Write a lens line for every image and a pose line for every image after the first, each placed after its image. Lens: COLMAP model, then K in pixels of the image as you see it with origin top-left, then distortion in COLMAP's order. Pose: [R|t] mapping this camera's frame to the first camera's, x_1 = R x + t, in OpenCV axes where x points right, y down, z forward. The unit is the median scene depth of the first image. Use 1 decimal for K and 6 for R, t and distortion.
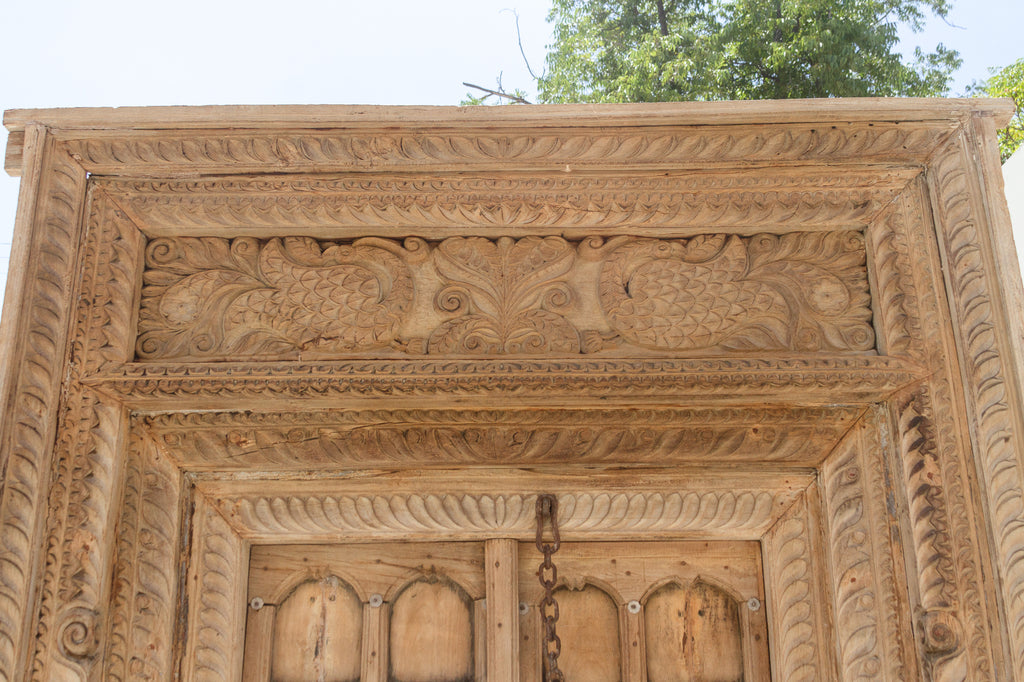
lens RADIAL K [[1372.3, 0, 509.5], [0, 1372.3, 323.6], [0, 0, 1]] dist [0.046622, 0.000000]
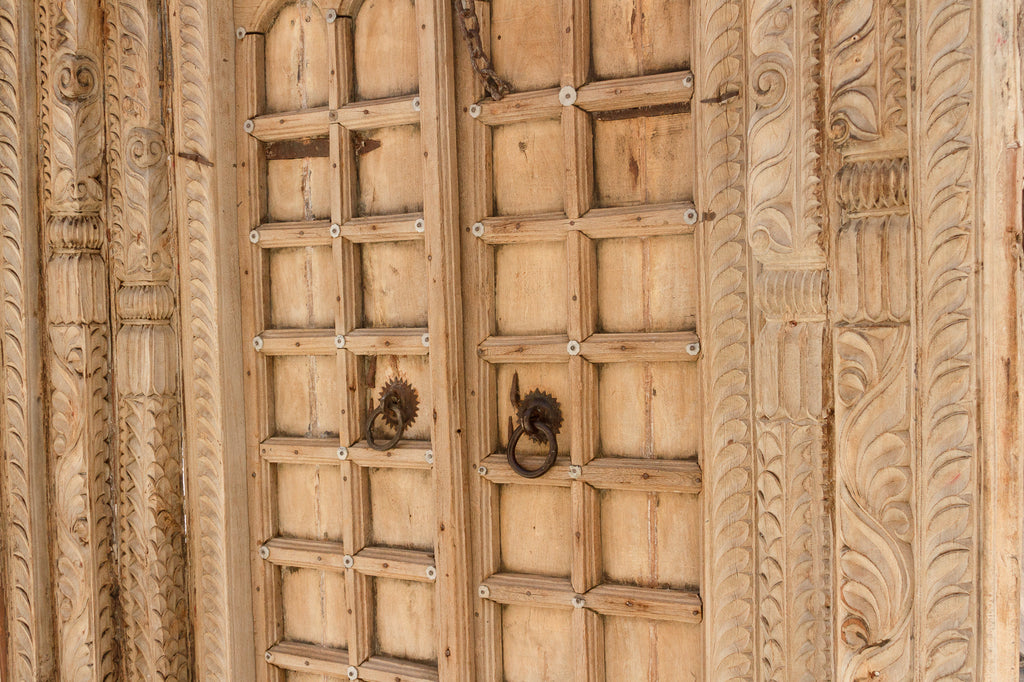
lens RADIAL K [[1418.6, 0, 492.8], [0, 1418.6, 331.5], [0, 0, 1]] dist [0.053957, 0.000000]
pose [[0.830948, 0.003014, -0.556341, 0.524926], [0.207304, 0.926295, 0.314647, 0.118349], [0.516285, -0.376787, 0.769078, 0.237010]]
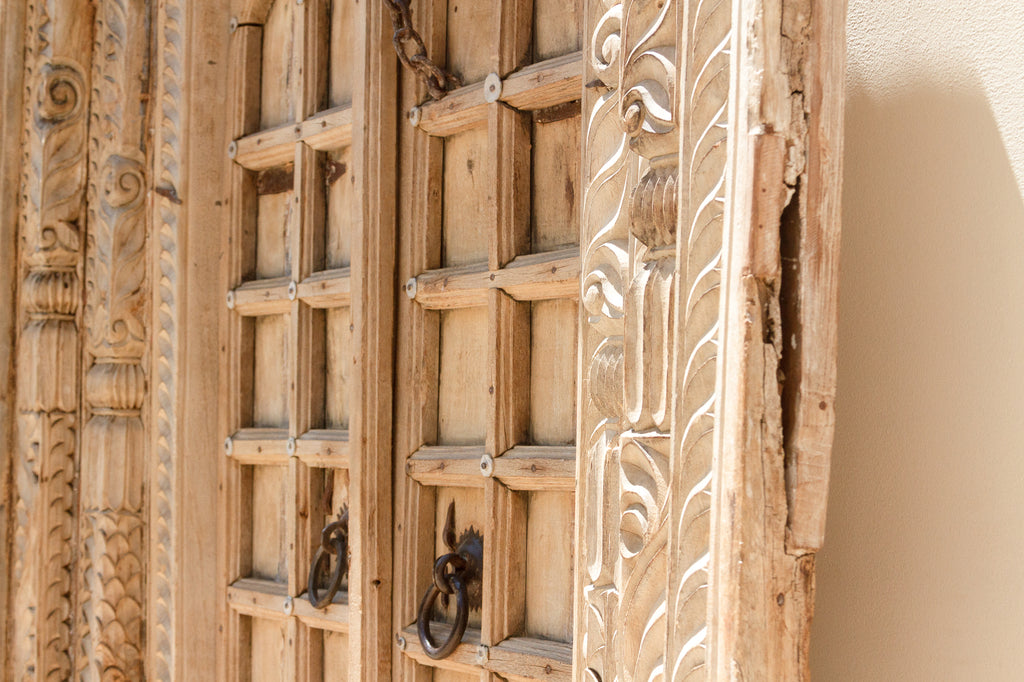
lens RADIAL K [[1928.5, 0, 503.7], [0, 1928.5, 340.0], [0, 0, 1]] dist [0.040531, 0.000000]
pose [[0.533015, -0.018815, -0.845896, 0.742325], [0.273638, 0.949859, 0.151297, 0.244730], [0.800635, -0.312113, 0.511438, 0.543854]]
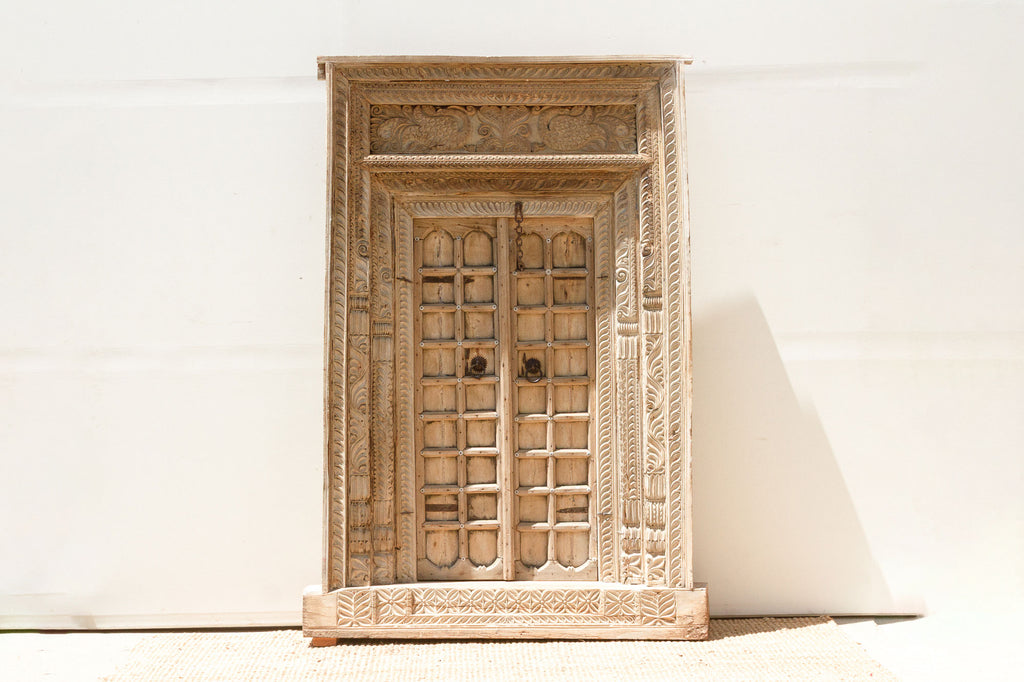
lens RADIAL K [[1418.6, 0, 507.6], [0, 1418.6, 352.9], [0, 0, 1]] dist [0.053957, 0.000000]
pose [[0.999339, -0.000639, 0.036358, -0.102376], [-0.010120, 0.955455, 0.294962, -0.442005], [-0.034927, -0.295135, 0.954817, -1.889627]]
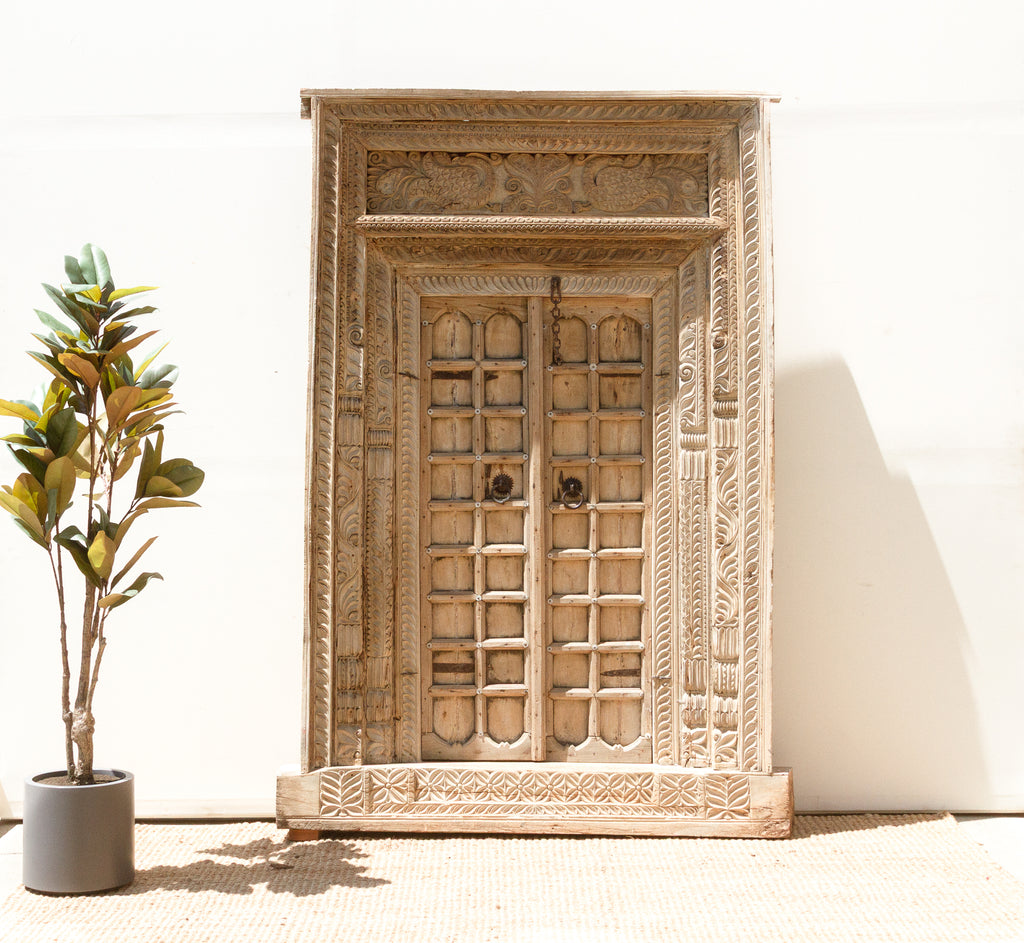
lens RADIAL K [[2340.9, 0, 543.5], [0, 2340.9, 491.6], [0, 0, 1]] dist [0.072531, 0.000000]
pose [[0.999579, 0.009414, 0.027437, -0.093031], [-0.017445, 0.950798, 0.309321, -0.712121], [-0.023175, -0.309670, 0.950562, -2.688425]]
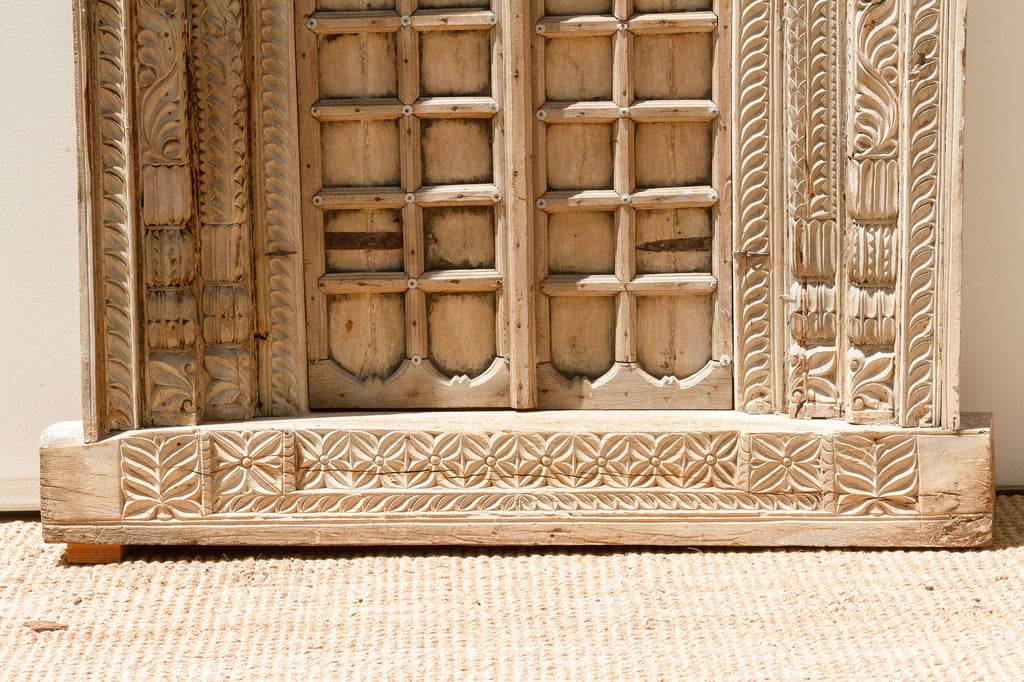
lens RADIAL K [[2927.9, 0, 483.4], [0, 2927.9, 331.7], [0, 0, 1]] dist [0.156783, 0.000000]
pose [[0.999865, -0.009319, 0.013515, -0.062839], [0.002302, 0.894709, 0.446644, -0.337437], [-0.016254, -0.446553, 0.894609, -1.497598]]
